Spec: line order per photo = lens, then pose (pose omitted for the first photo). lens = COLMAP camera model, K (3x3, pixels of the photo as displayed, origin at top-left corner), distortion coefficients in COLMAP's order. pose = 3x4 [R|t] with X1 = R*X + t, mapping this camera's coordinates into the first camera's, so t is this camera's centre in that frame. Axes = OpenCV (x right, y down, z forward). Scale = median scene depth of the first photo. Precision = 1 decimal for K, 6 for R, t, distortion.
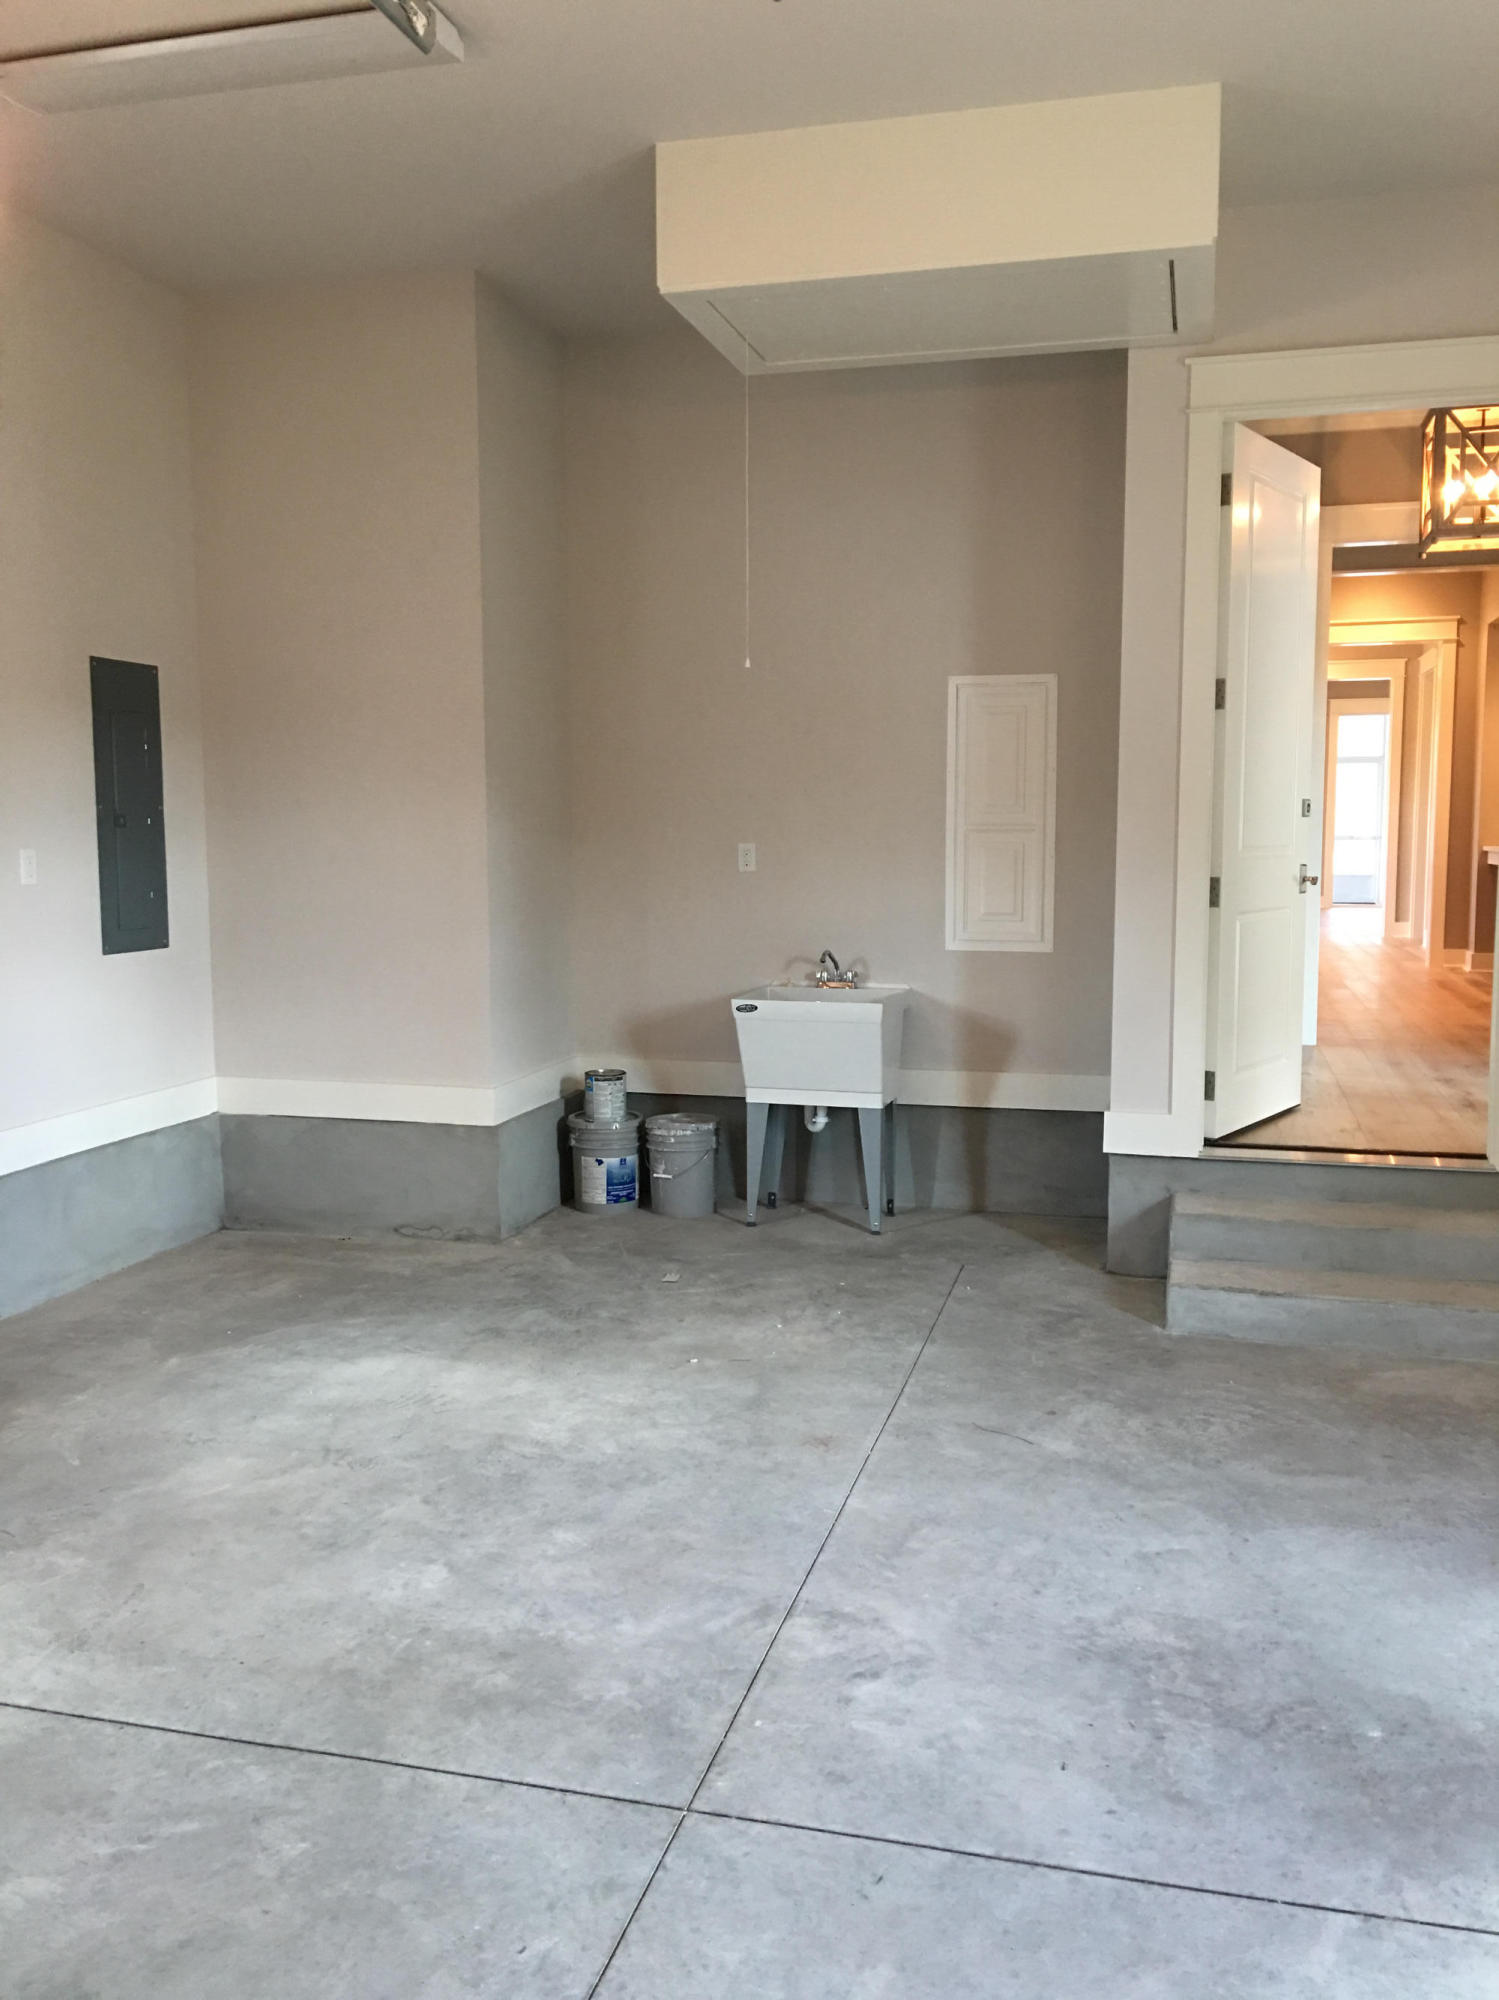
lens RADIAL K [[1684.2, 0, 745.7], [0, 1684.2, 998.9], [0, 0, 1]] dist [0.070700, -0.113243]
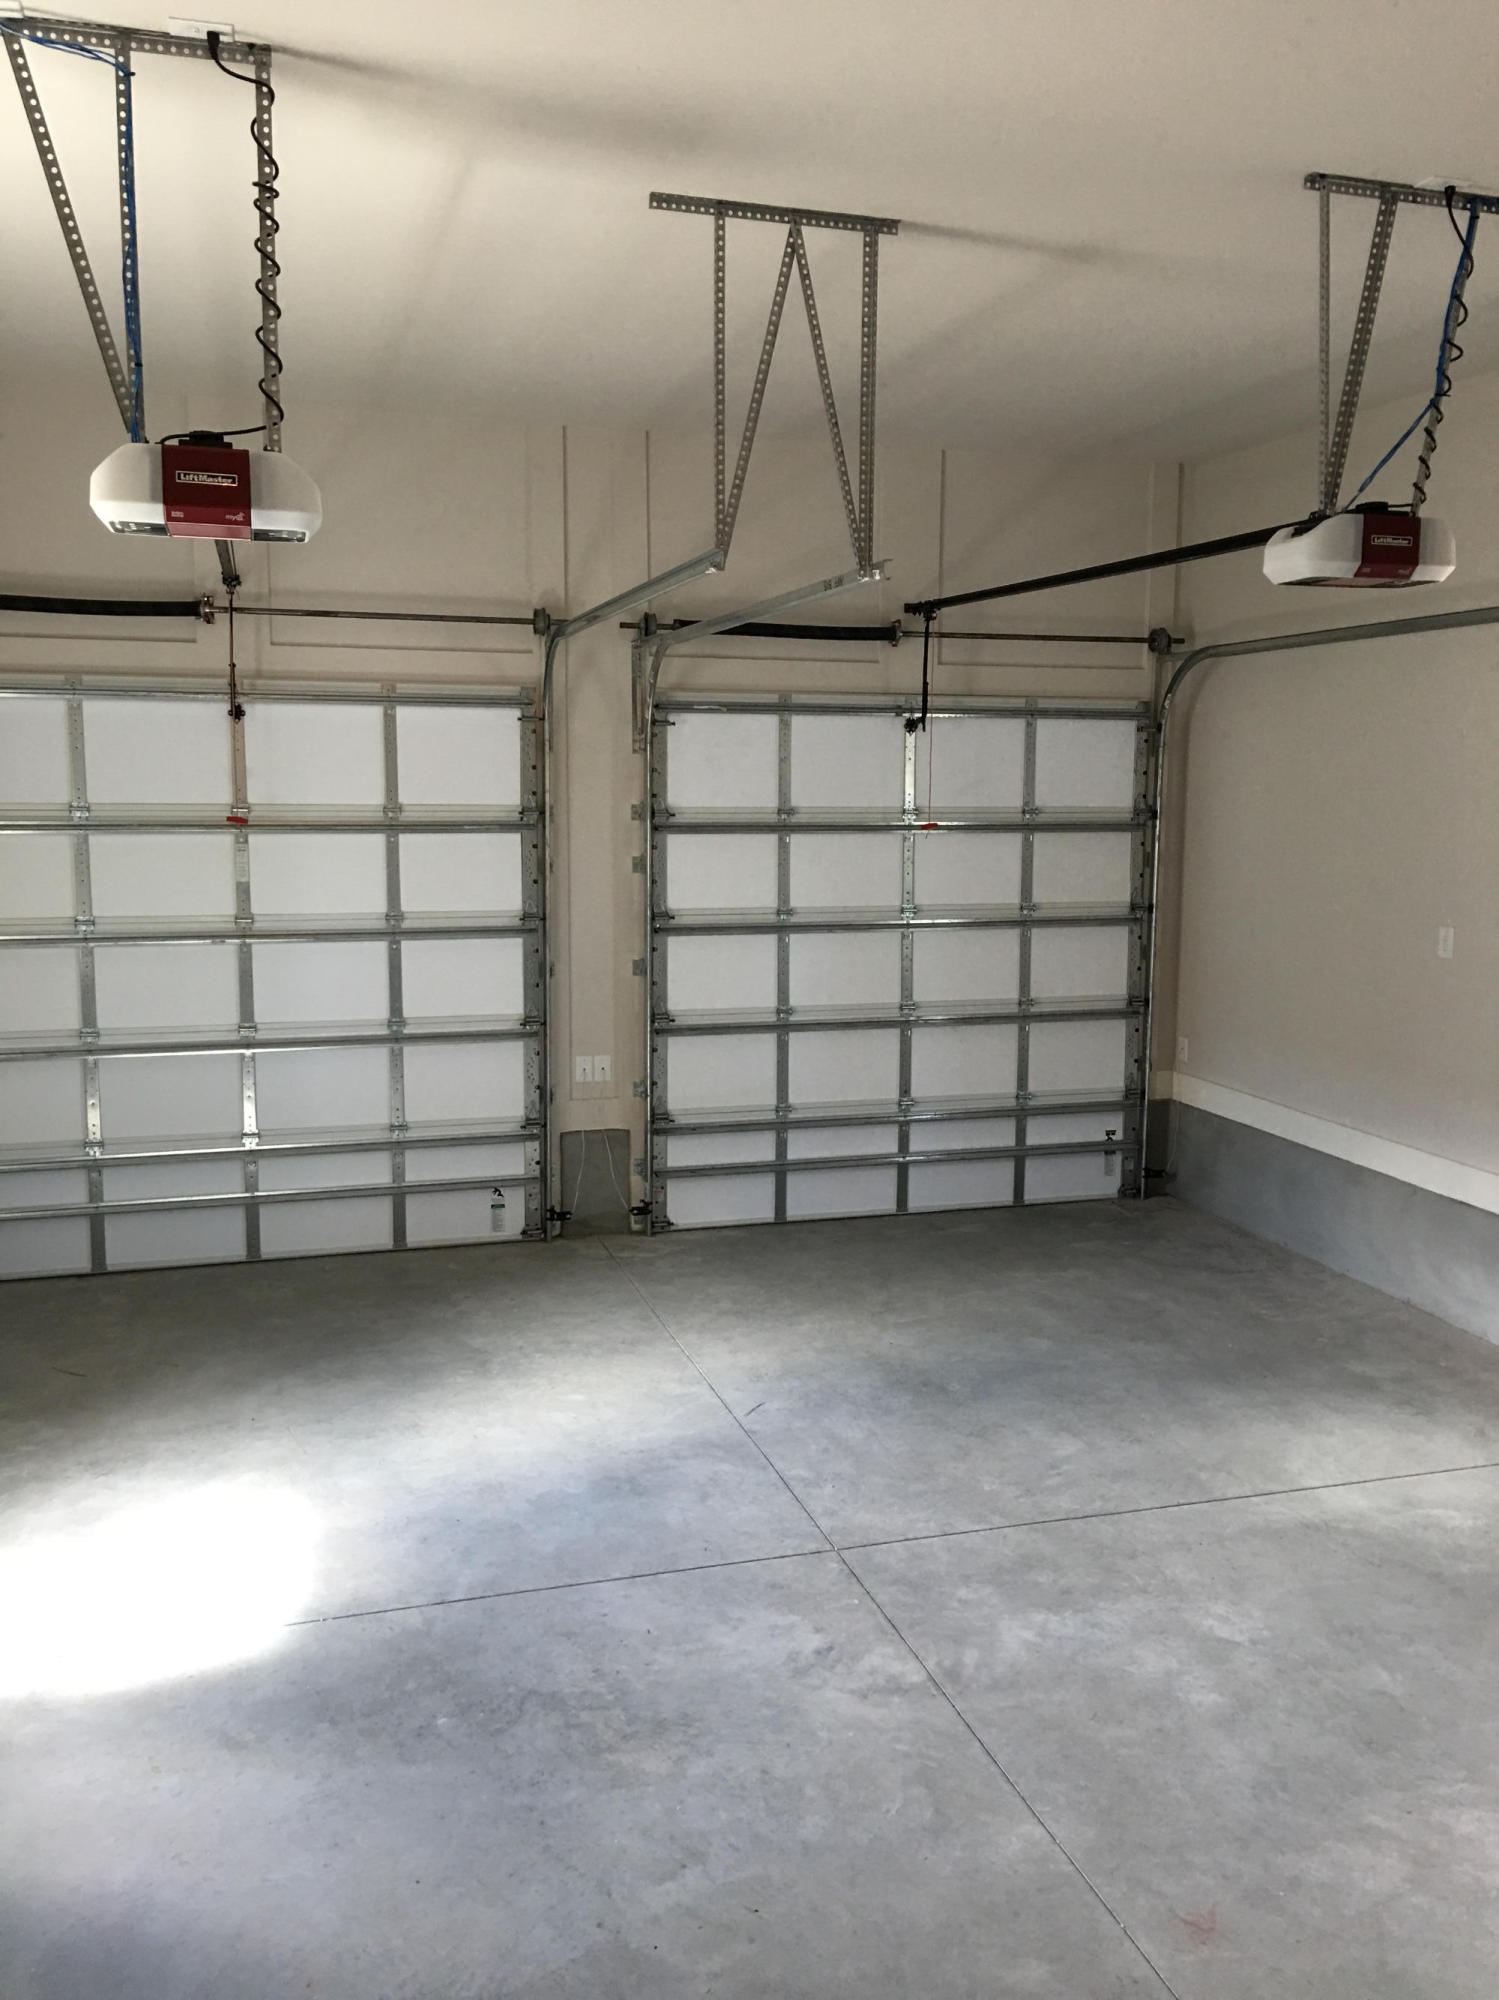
lens RADIAL K [[1684.2, 0, 751.1], [0, 1684.2, 999.0], [0, 0, 1]] dist [0.070700, -0.113243]
pose [[-0.854609, 0.065421, -0.515135, 0.714465], [-0.057415, 0.974044, 0.218954, -0.337466], [0.516088, 0.216697, -0.828671, 1.855603]]
